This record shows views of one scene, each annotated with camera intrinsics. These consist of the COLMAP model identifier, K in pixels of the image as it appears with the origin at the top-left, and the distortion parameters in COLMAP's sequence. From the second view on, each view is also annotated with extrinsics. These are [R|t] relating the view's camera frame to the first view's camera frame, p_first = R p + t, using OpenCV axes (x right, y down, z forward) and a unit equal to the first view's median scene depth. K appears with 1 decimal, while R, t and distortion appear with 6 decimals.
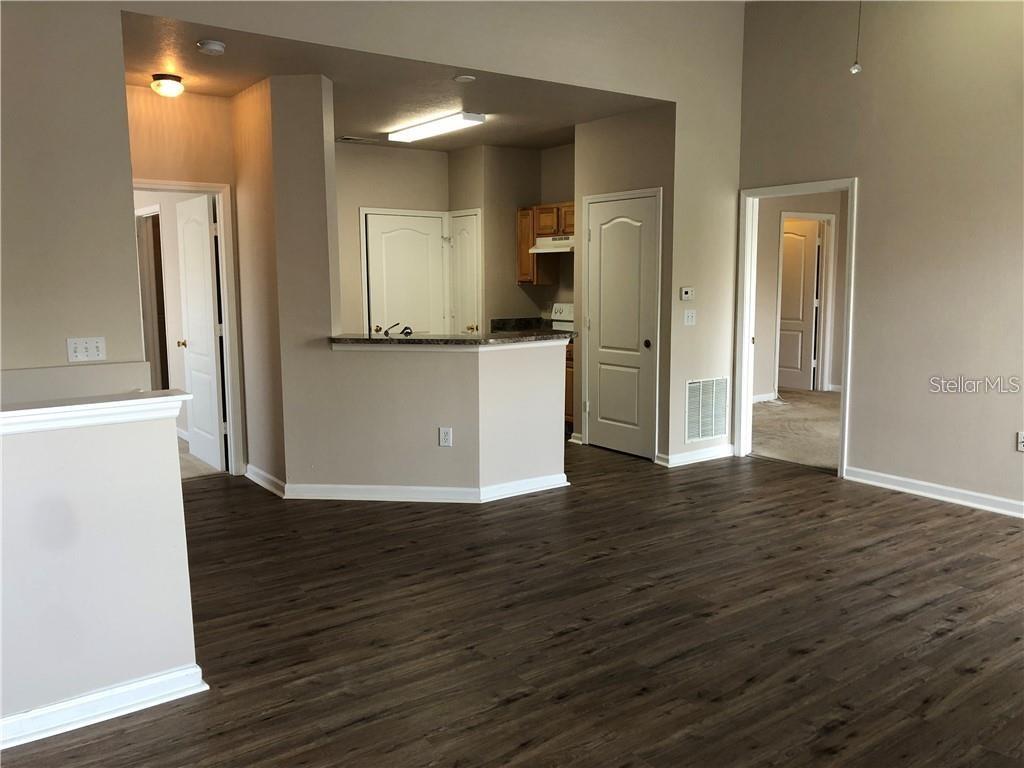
lens RADIAL K [[840.4, 0, 512.8], [0, 840.4, 380.7], [0, 0, 1]] dist [0.040266, -0.034750]
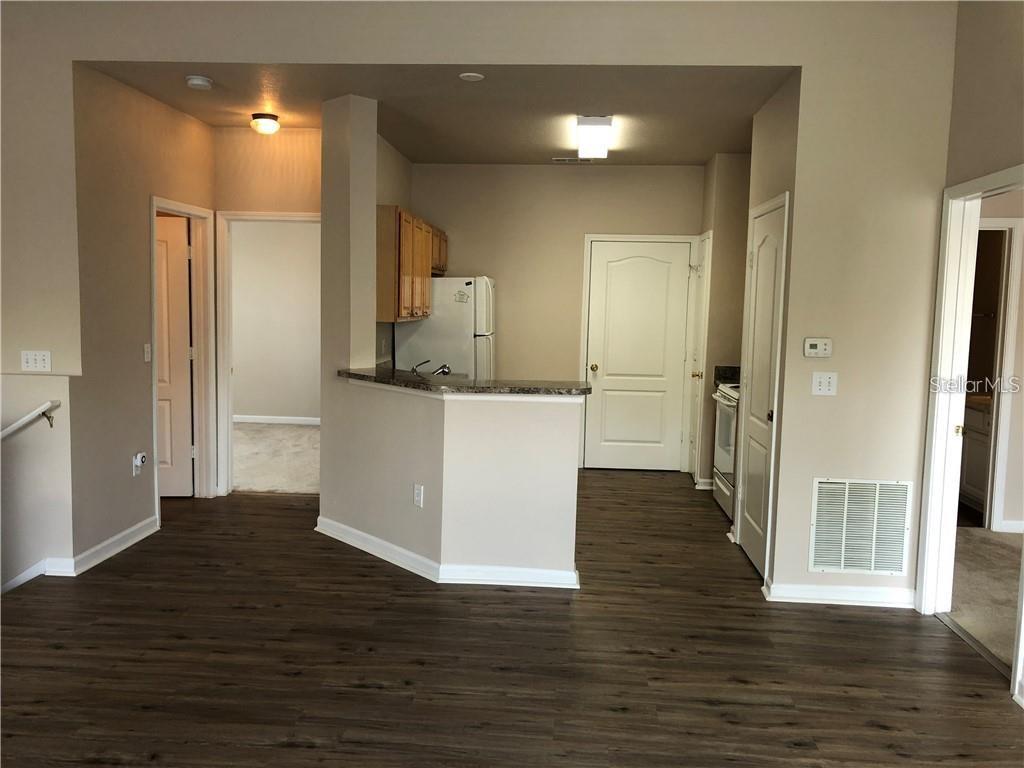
lens RADIAL K [[840.4, 0, 513.8], [0, 840.4, 379.3], [0, 0, 1]] dist [0.040266, -0.034750]
pose [[0.765648, 0.084921, -0.637629, 0.497706], [-0.109495, 0.993987, 0.000902, -0.058195], [0.633872, 0.069127, 0.770343, 0.367342]]
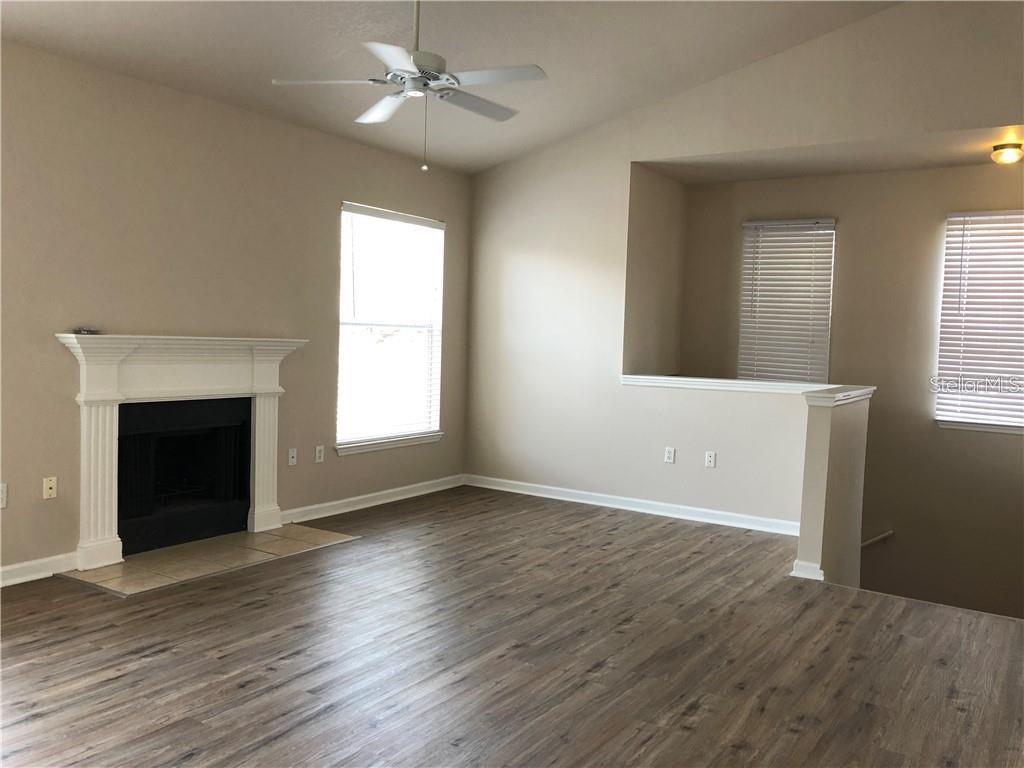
lens RADIAL K [[840.4, 0, 514.5], [0, 840.4, 379.5], [0, 0, 1]] dist [0.040266, -0.034750]
pose [[-0.934808, -0.004338, -0.355126, 0.369622], [-0.070649, 0.982213, 0.173974, -0.129046], [0.348055, 0.187722, -0.918487, 1.167270]]
